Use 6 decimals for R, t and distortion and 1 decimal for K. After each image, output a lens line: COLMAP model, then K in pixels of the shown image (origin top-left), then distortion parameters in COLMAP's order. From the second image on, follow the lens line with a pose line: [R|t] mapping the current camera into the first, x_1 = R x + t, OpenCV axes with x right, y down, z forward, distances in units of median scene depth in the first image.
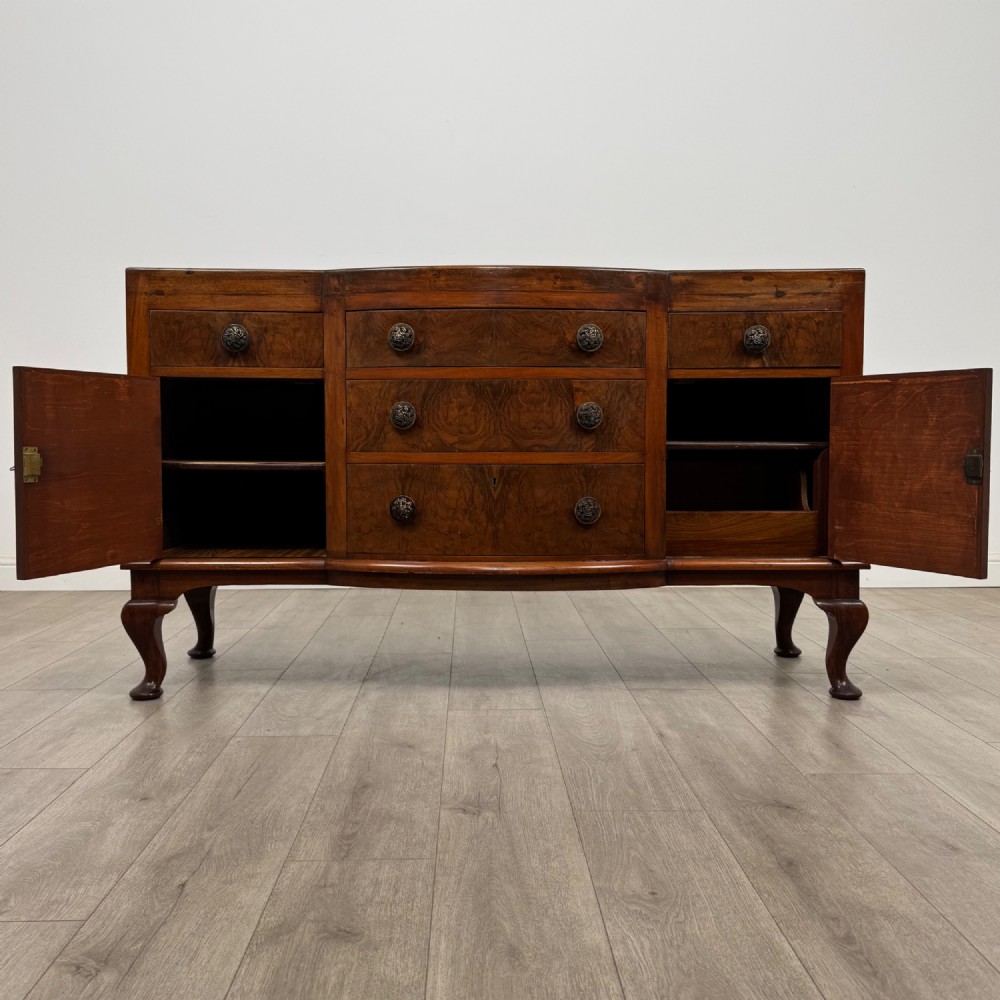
lens RADIAL K [[1228.4, 0, 497.9], [0, 1228.4, 493.5], [0, 0, 1]] dist [0.063035, 0.000000]
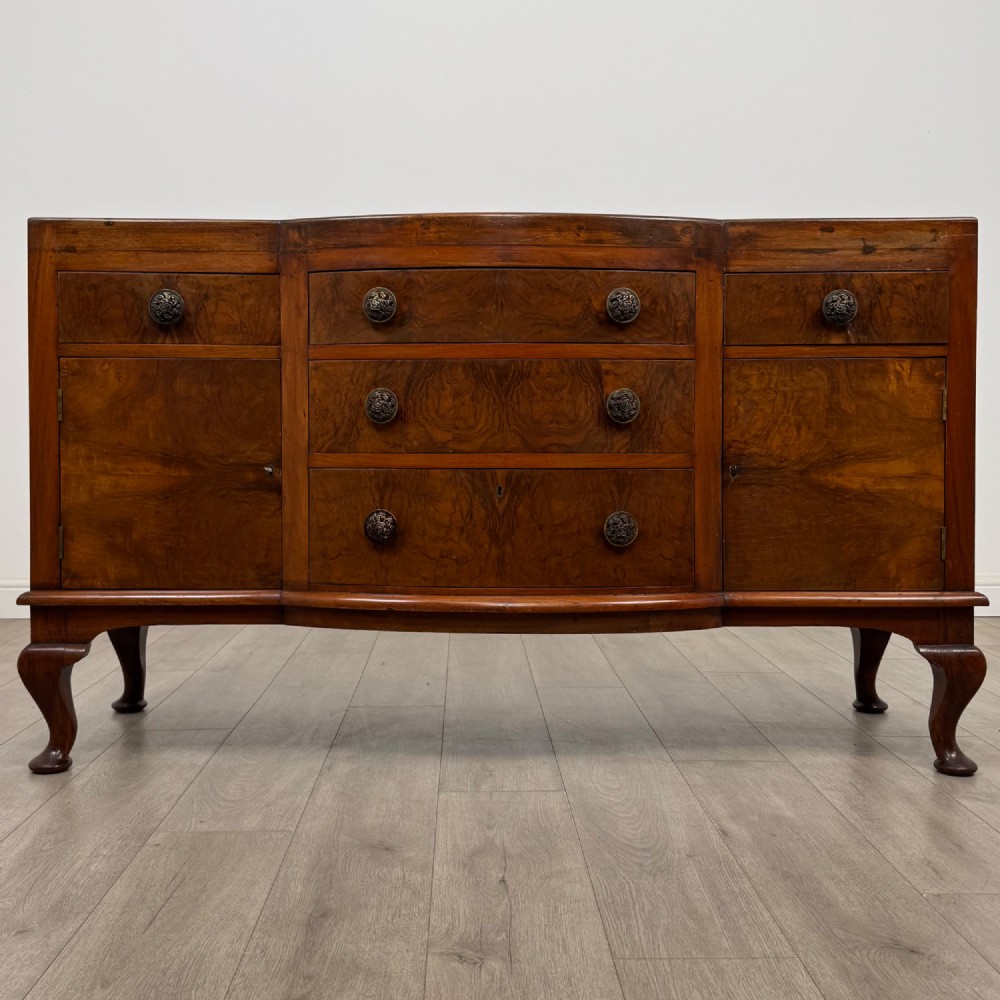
lens RADIAL K [[1228.4, 0, 476.2], [0, 1228.4, 452.6], [0, 0, 1]] dist [0.063035, 0.000000]
pose [[0.999922, 0.000243, -0.012466, -0.007897], [-0.000591, 0.999608, -0.027980, -0.012446], [0.012454, 0.027985, 0.999531, 0.226626]]
